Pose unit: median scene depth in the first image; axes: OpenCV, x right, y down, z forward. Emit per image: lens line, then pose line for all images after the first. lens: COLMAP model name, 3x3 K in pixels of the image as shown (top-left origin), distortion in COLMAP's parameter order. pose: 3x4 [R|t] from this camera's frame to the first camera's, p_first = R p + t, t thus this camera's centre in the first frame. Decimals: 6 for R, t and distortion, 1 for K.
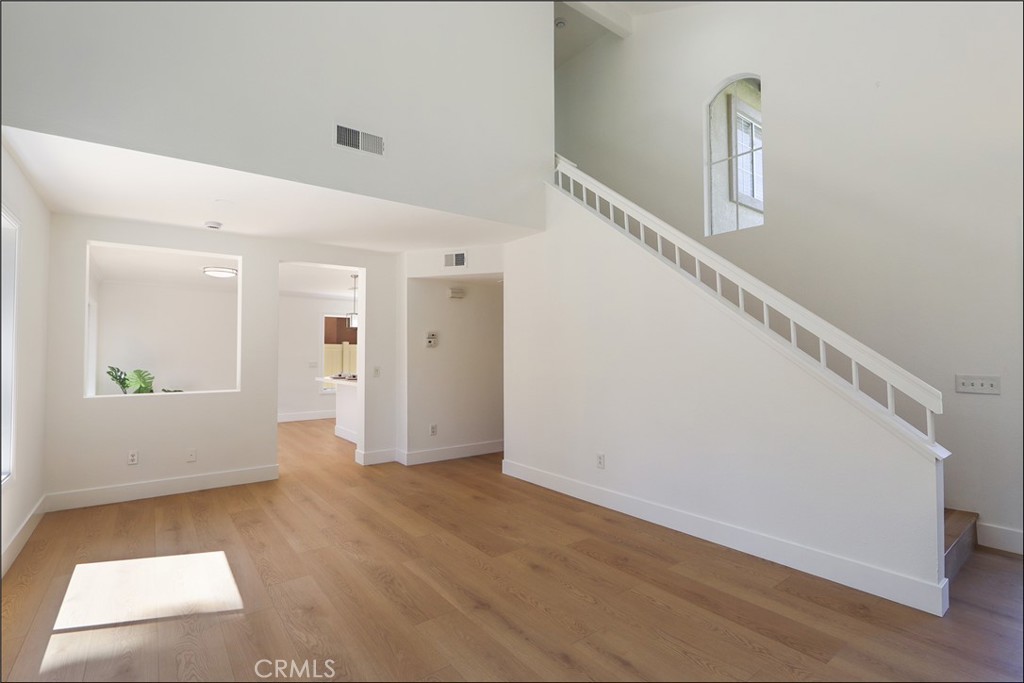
lens RADIAL K [[476.6, 0, 512.2], [0, 476.6, 344.8], [0, 0, 1]] dist [-0.015017, 0.000017]
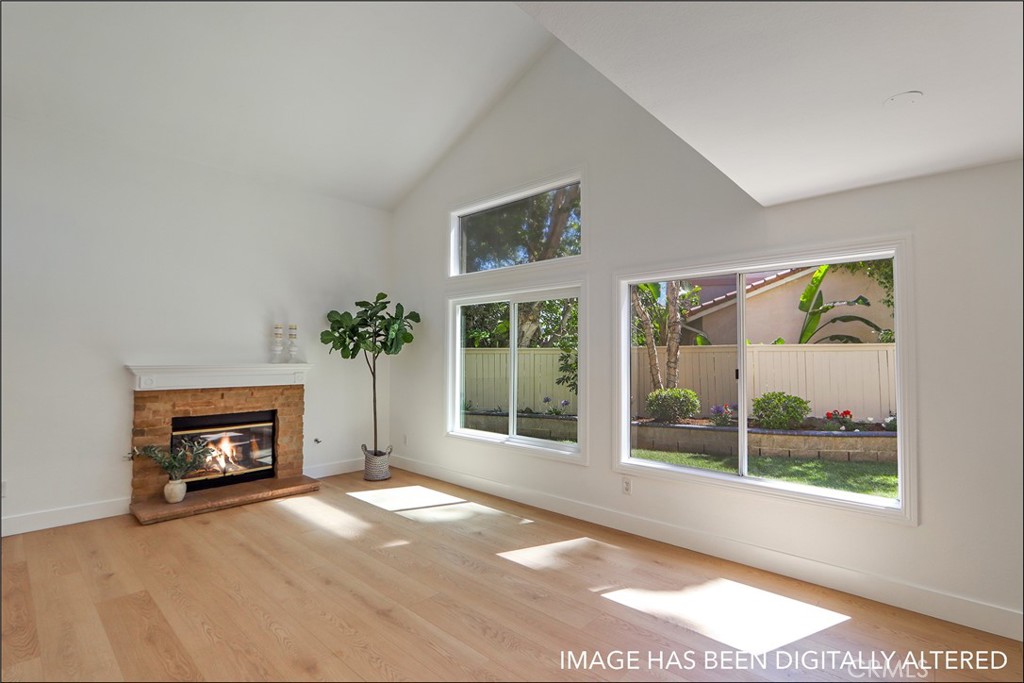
lens RADIAL K [[476.6, 0, 505.7], [0, 476.6, 341.7], [0, 0, 1]] dist [-0.015017, 0.000017]
pose [[-0.986419, -0.005559, -0.164152, -0.118961], [0.002007, 0.998945, -0.045888, -0.015960], [0.164234, -0.045594, -0.985367, 1.637956]]
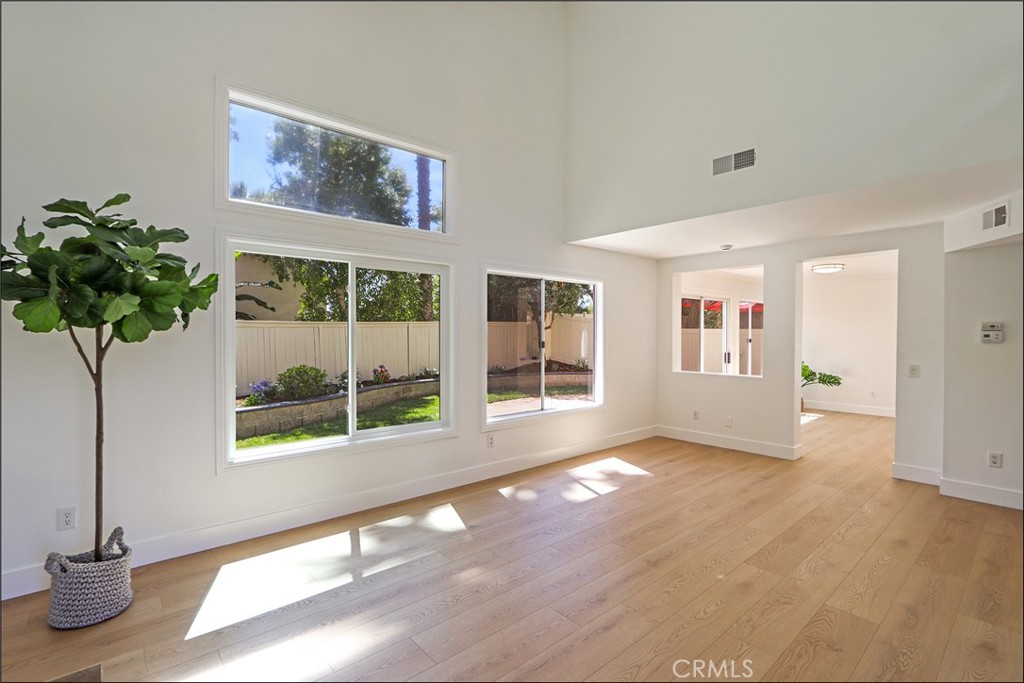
lens RADIAL K [[476.6, 0, 511.8], [0, 476.6, 340.1], [0, 0, 1]] dist [-0.015017, 0.000017]
pose [[0.065009, 0.017796, -0.997726, 0.856416], [0.014115, 0.999725, 0.018752, -0.040280], [0.997785, -0.015302, 0.064740, 0.433617]]
